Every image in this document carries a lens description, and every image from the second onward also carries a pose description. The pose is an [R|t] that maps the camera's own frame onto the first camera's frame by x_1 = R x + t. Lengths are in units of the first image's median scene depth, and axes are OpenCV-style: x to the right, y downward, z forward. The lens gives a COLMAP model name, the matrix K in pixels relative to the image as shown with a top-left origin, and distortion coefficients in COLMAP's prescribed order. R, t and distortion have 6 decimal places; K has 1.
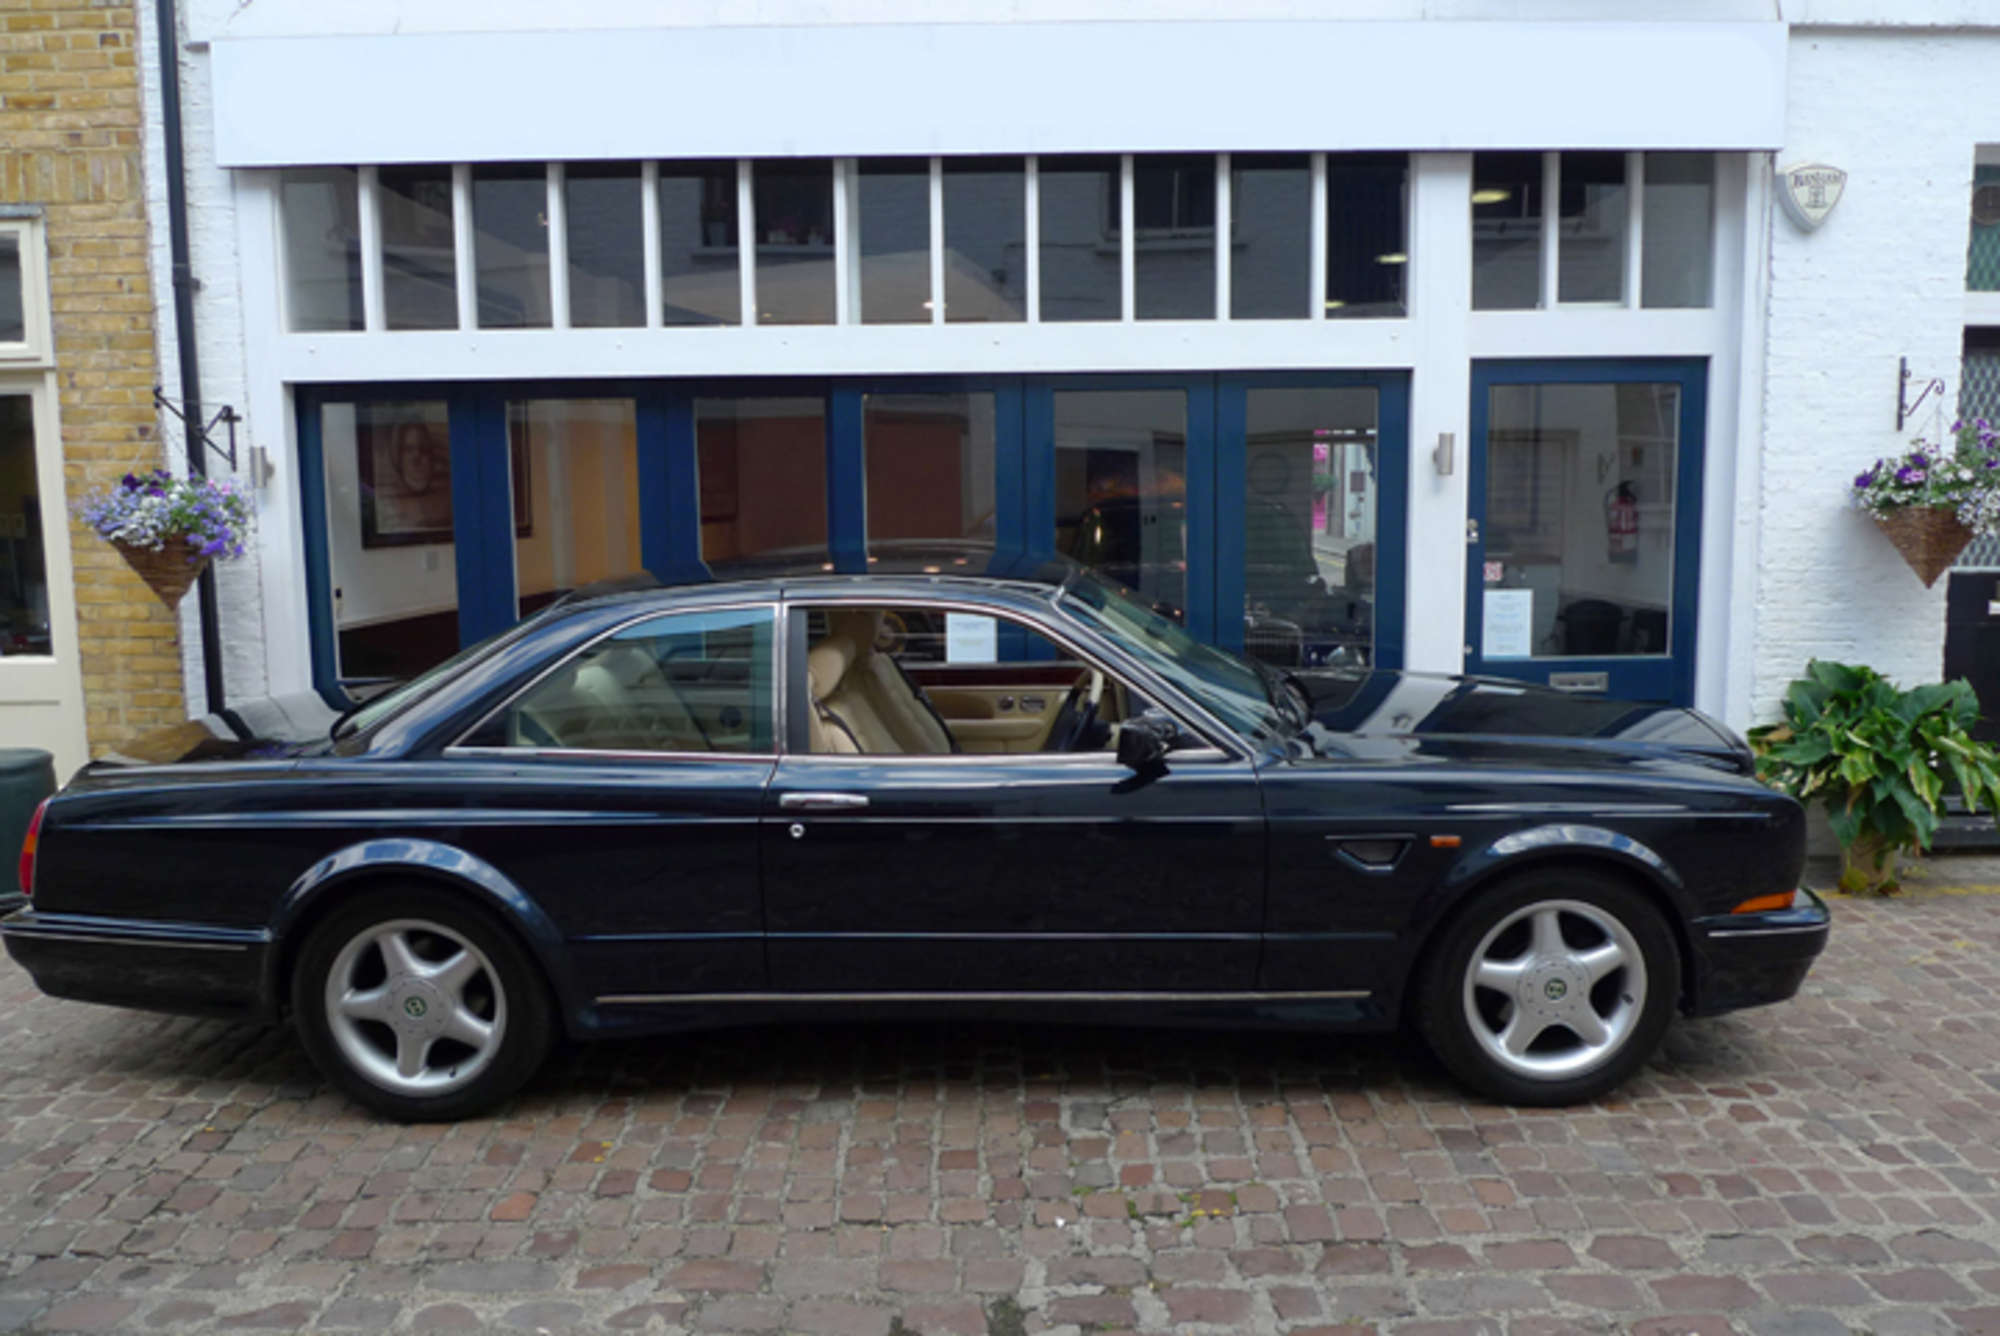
lens RADIAL K [[1315.5, 0, 1000.0], [0, 1315.5, 668.0], [0, 0, 1]] dist [-0.026157, -0.000567]
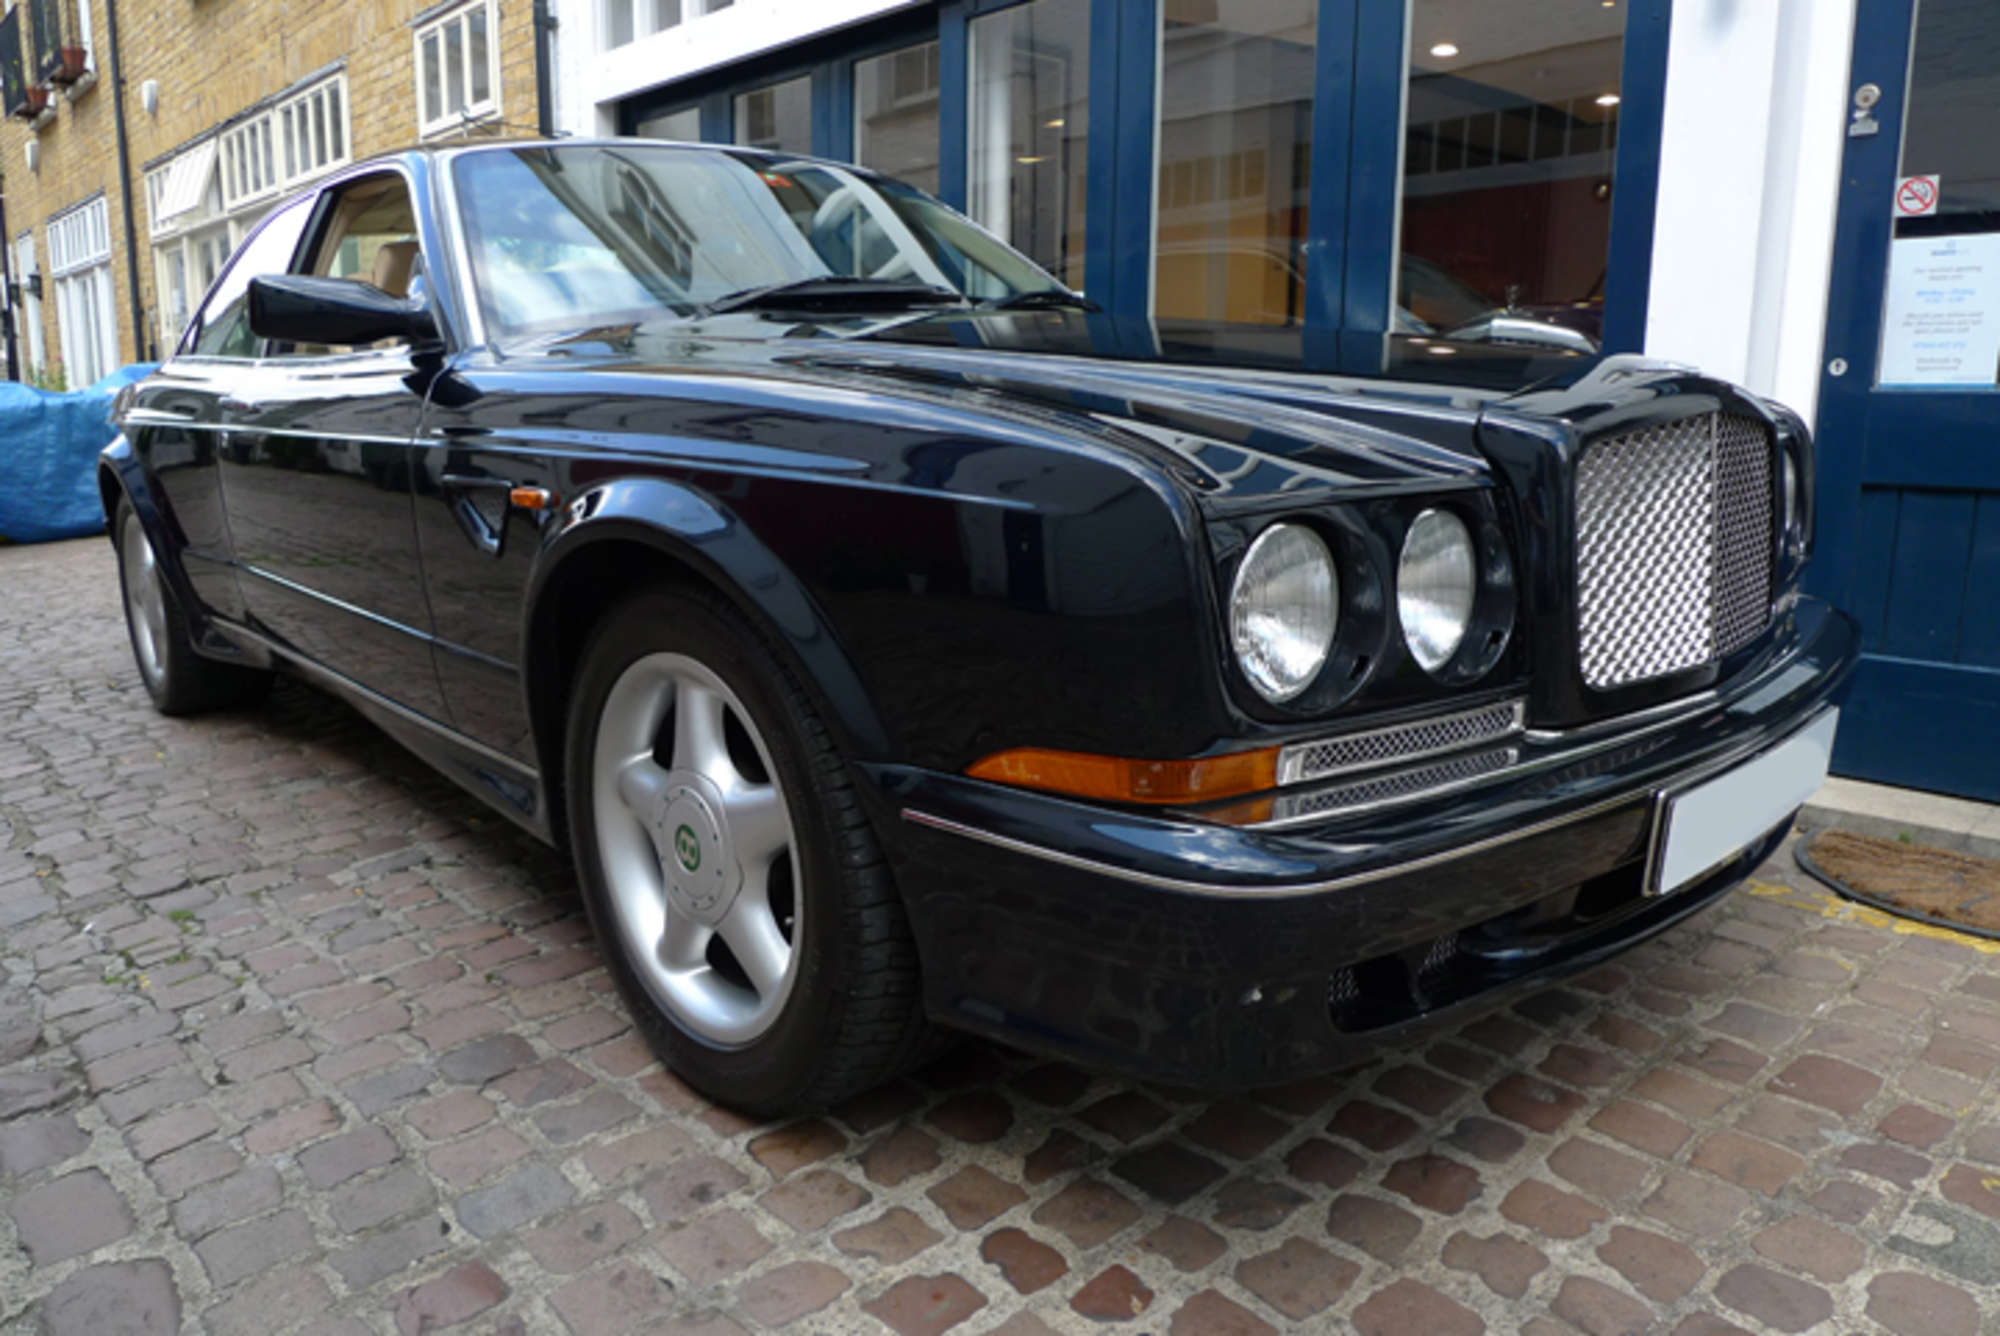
lens RADIAL K [[1315.5, 0, 1000.0], [0, 1315.5, 668.0], [0, 0, 1]] dist [-0.026157, -0.000567]
pose [[0.704189, 0.161909, -0.691306, 0.793627], [-0.105219, 0.986699, 0.123912, 0.110254], [0.702173, -0.014519, 0.711858, 0.727006]]
